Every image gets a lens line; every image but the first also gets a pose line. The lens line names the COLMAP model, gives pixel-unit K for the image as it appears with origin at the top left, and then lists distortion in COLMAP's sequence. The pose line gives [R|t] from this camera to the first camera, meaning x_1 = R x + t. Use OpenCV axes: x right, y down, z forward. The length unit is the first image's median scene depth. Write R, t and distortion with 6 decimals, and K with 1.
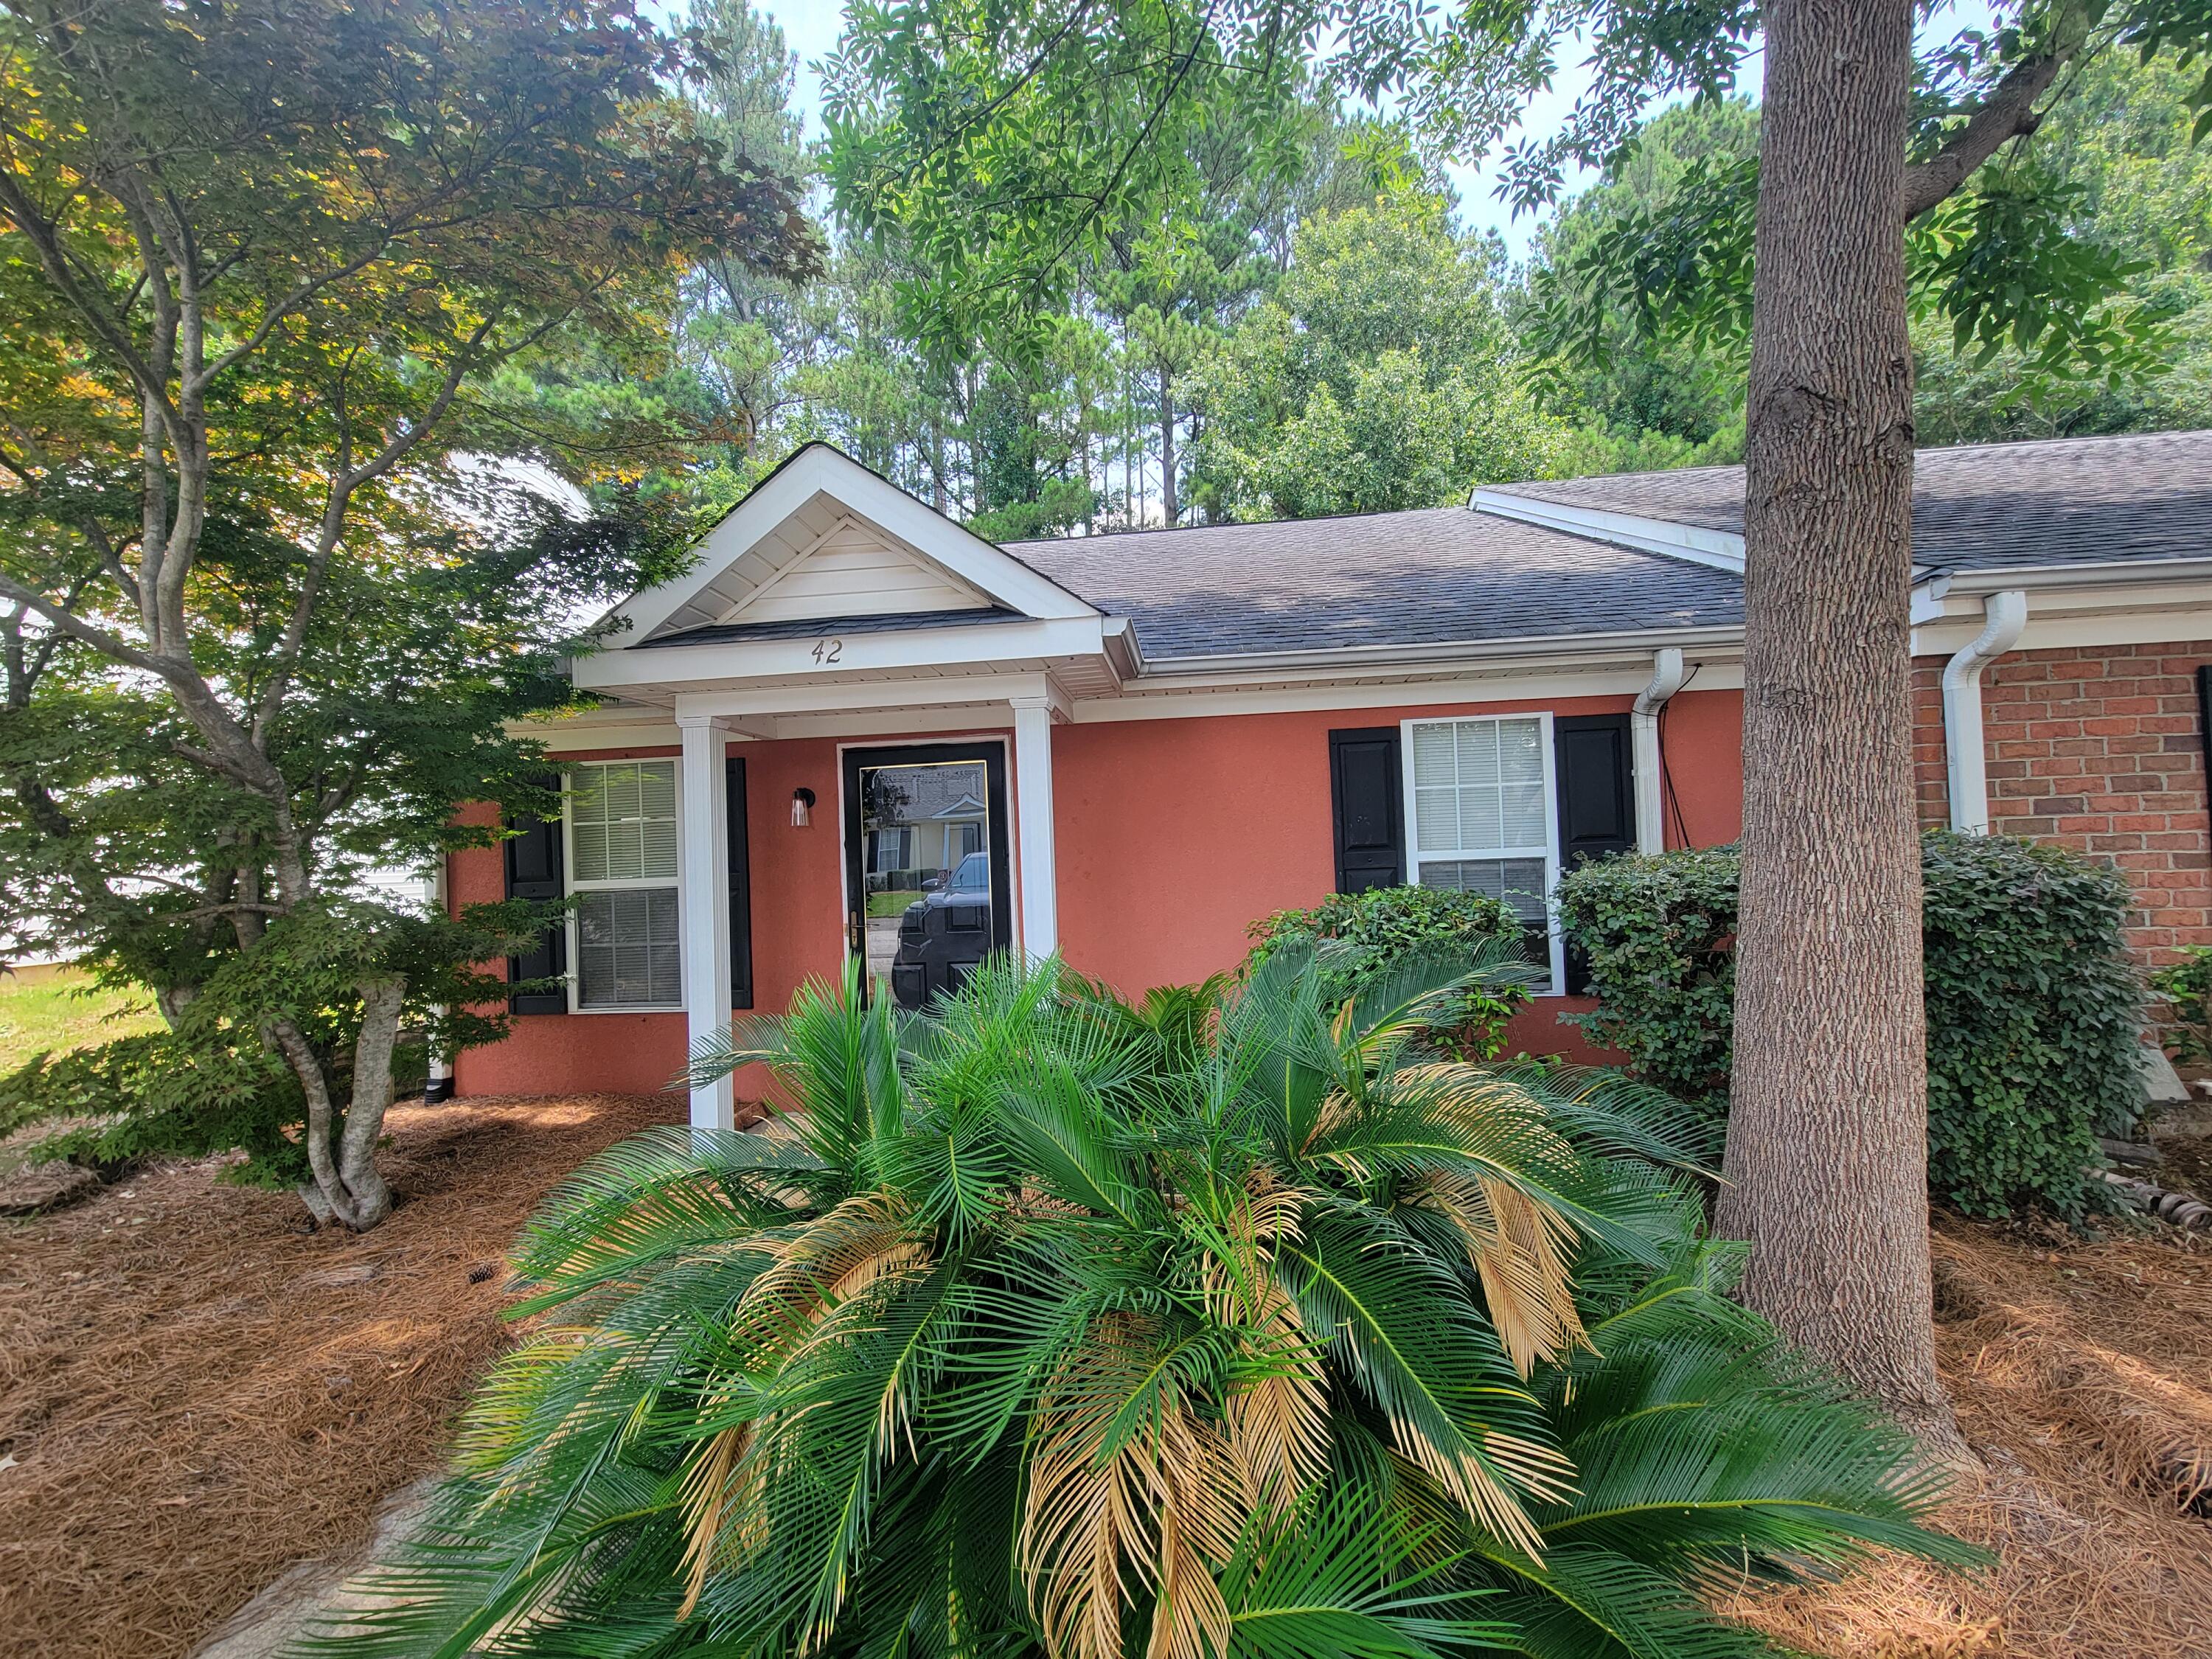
lens RADIAL K [[902.3, 0, 1106.7], [0, 902.3, 836.5], [0, 0, 1]] dist [-0.001320, 0.000449]
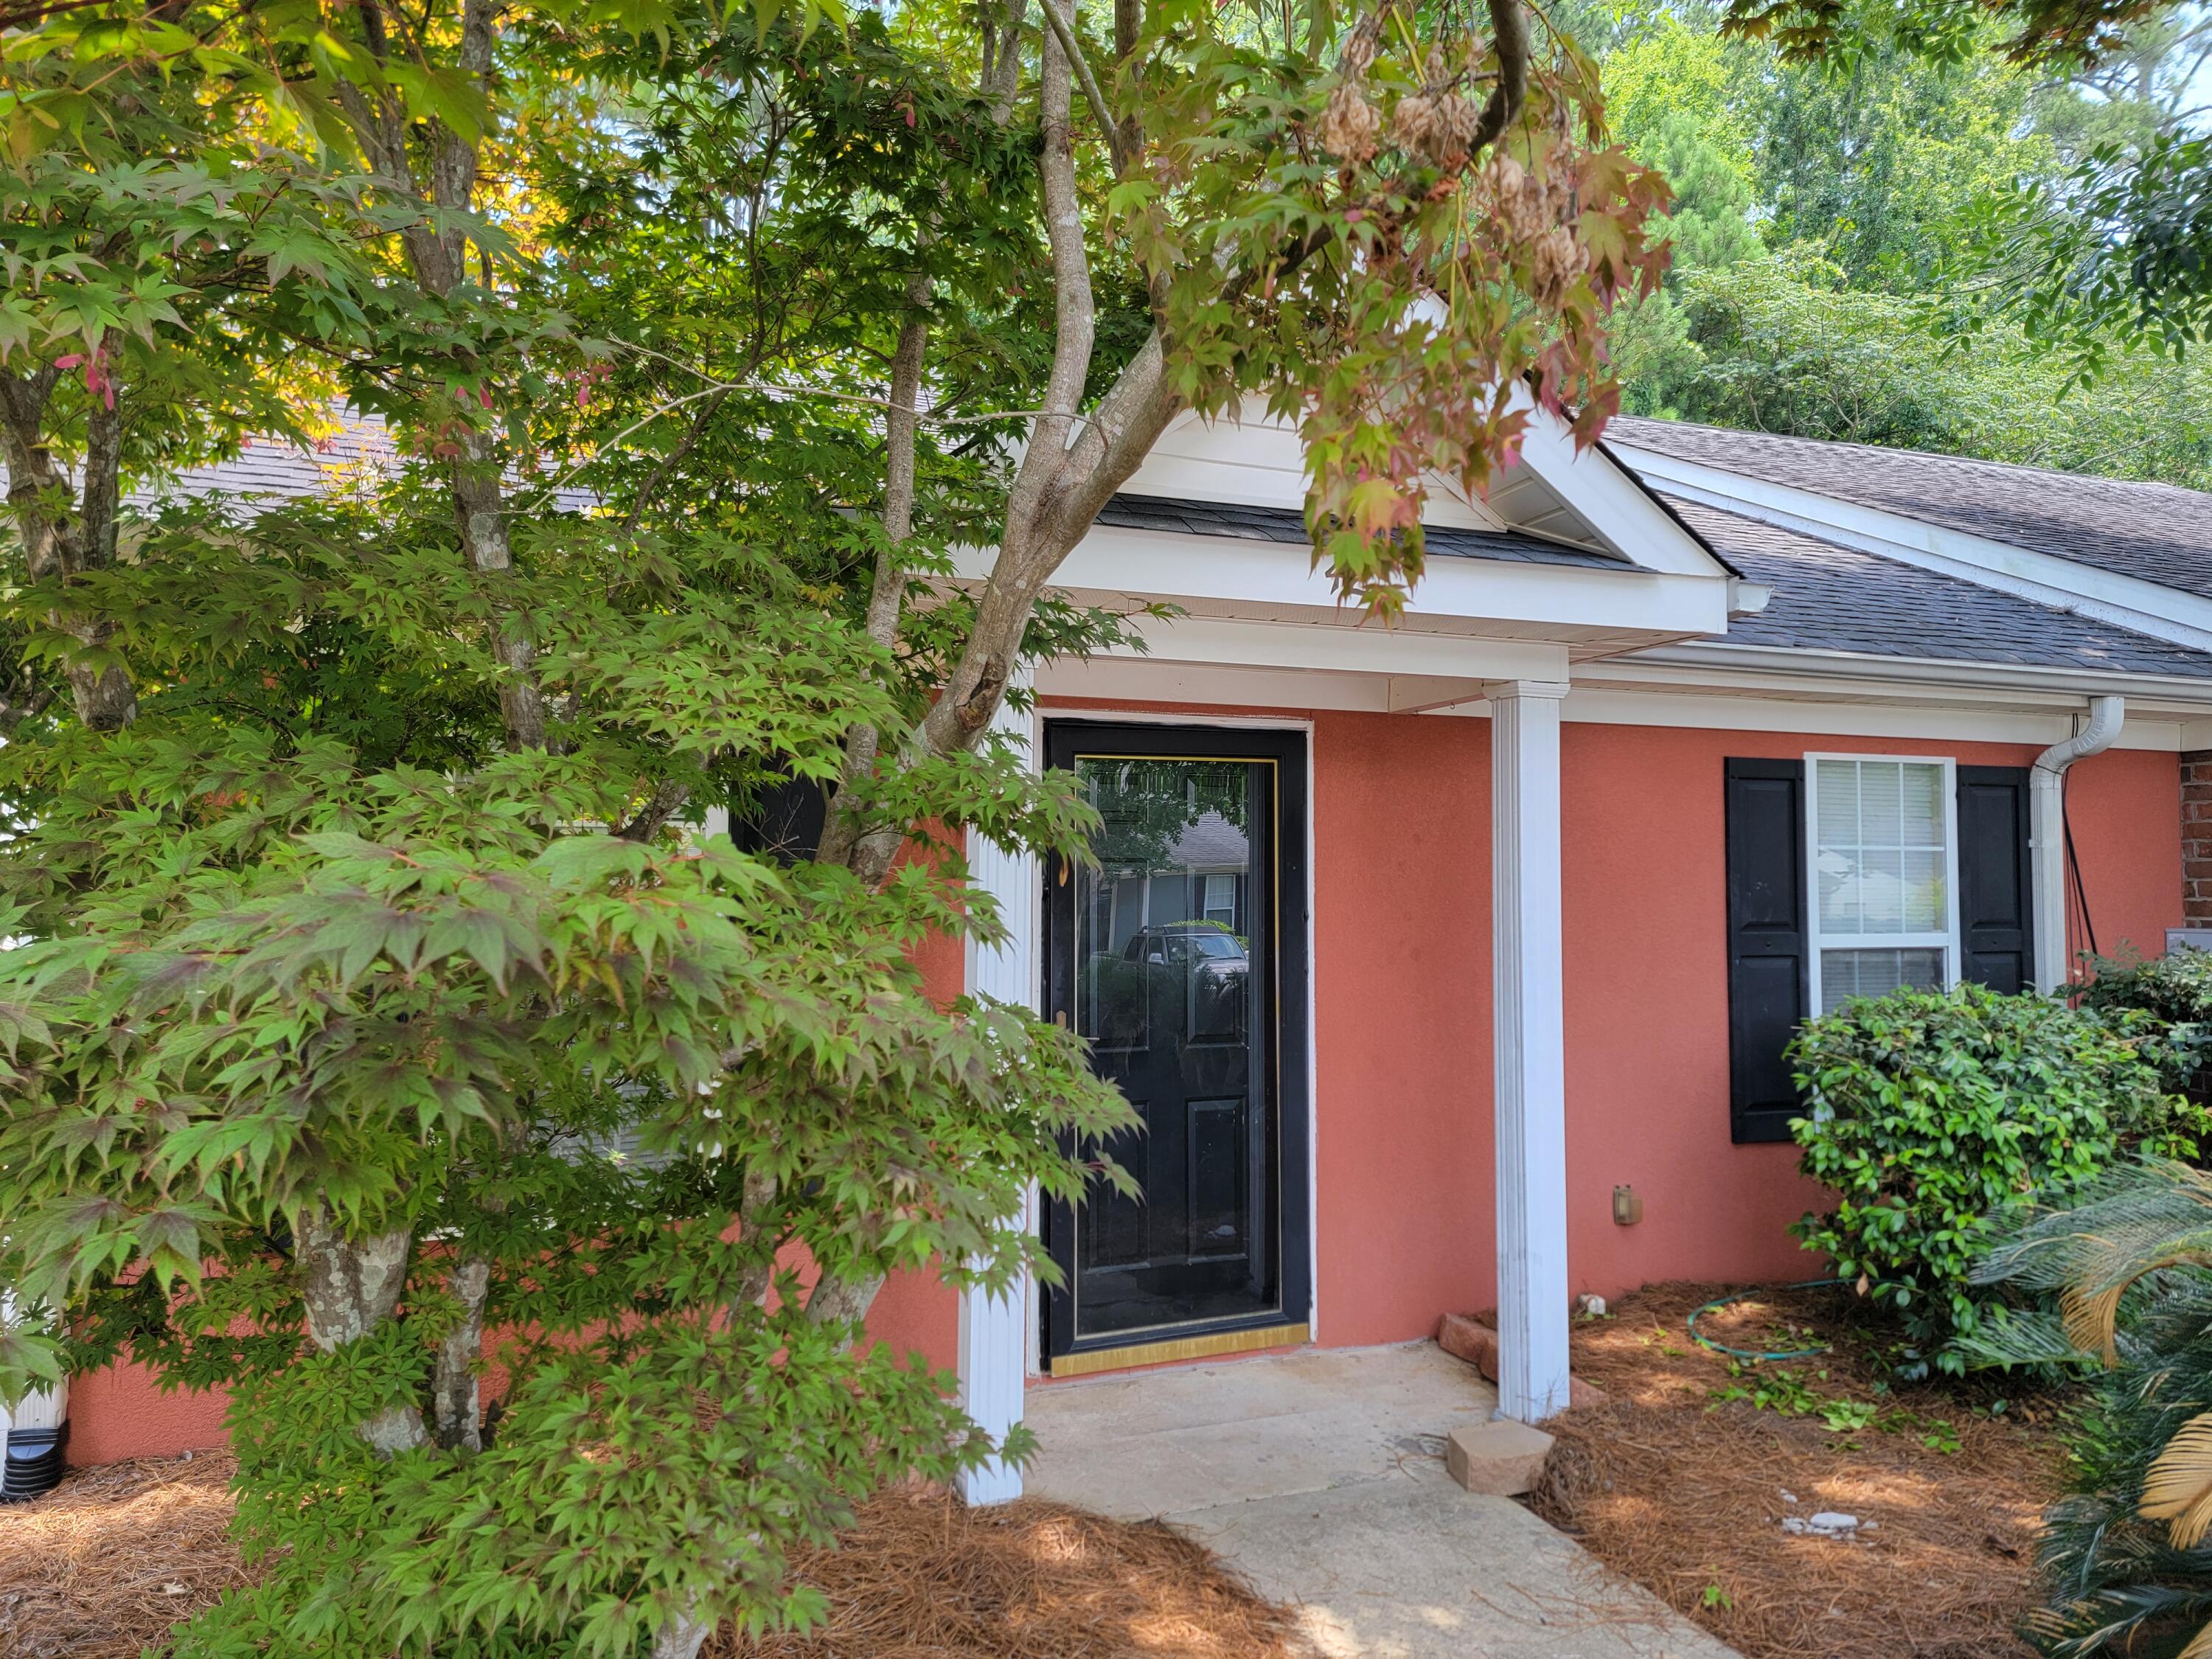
lens RADIAL K [[1561.1, 0, 1106.6], [0, 1561.1, 825.9], [0, 0, 1]] dist [-0.001358, -0.001122]
pose [[0.903848, 0.060347, 0.423577, -0.717066], [-0.045397, 0.997941, -0.045306, 0.012791], [-0.425439, 0.021721, 0.904726, 0.105657]]
